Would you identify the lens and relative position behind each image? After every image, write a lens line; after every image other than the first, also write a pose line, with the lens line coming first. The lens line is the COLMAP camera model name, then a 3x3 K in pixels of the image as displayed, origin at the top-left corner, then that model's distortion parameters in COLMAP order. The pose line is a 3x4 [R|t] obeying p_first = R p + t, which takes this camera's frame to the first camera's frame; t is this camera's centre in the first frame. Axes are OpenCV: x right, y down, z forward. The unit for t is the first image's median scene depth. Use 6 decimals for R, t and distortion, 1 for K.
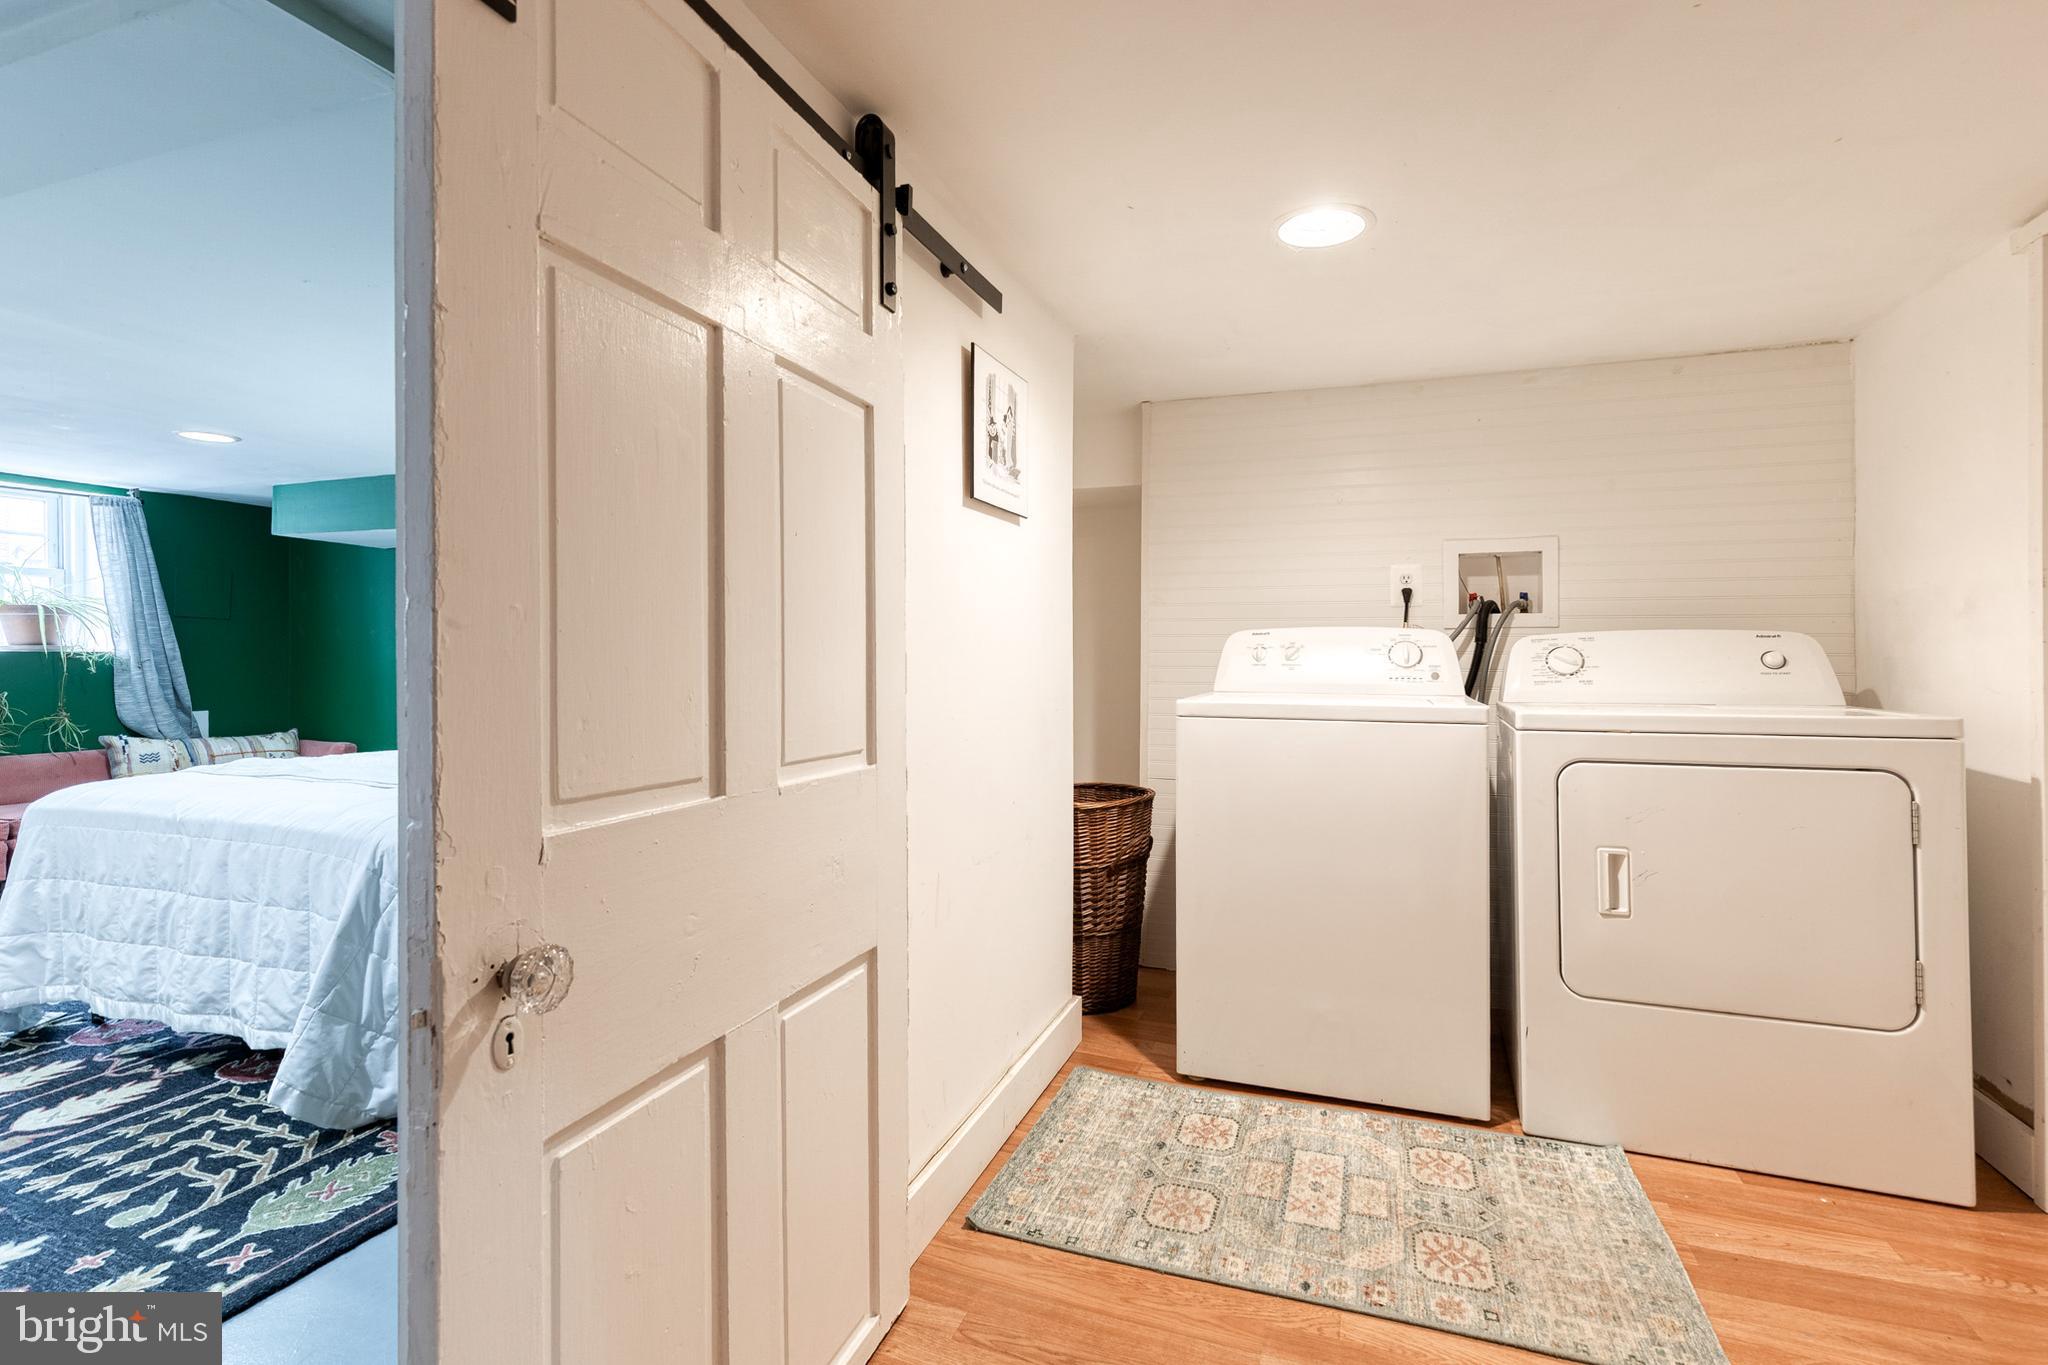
lens RADIAL K [[939.9, 0, 1010.5], [0, 939.9, 662.4], [0, 0, 1]] dist [0.011184, -0.001924]
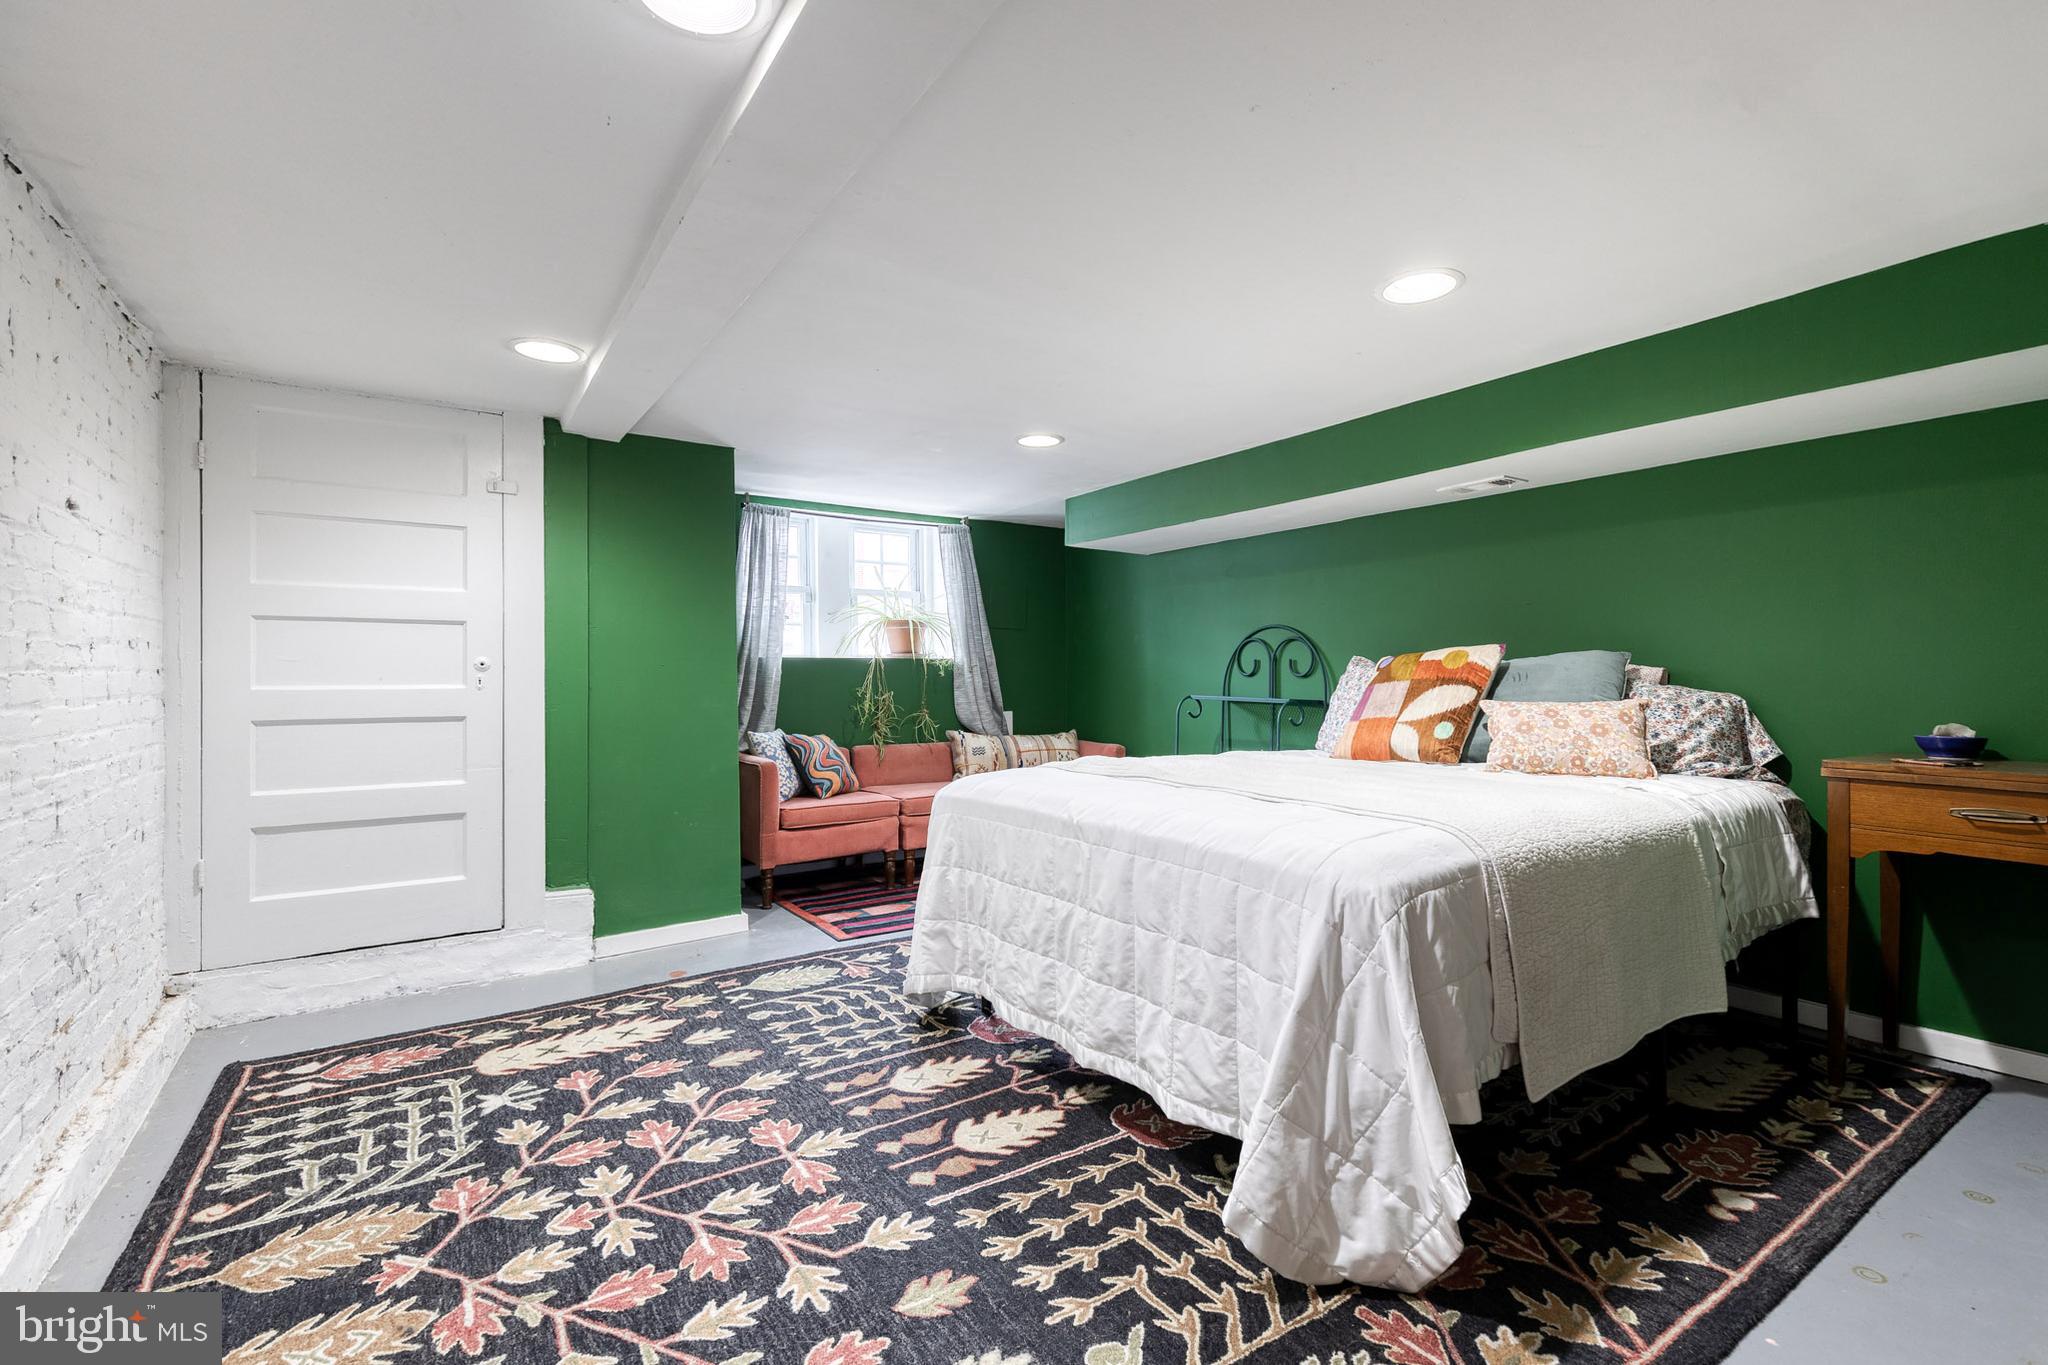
lens RADIAL K [[939.9, 0, 1039.2], [0, 939.9, 688.7], [0, 0, 1]] dist [0.011184, -0.001924]
pose [[0.810845, 0.004210, -0.585246, -0.406358], [0.001284, 0.999959, 0.008971, 0.033909], [0.585259, -0.008026, 0.810807, 0.277028]]
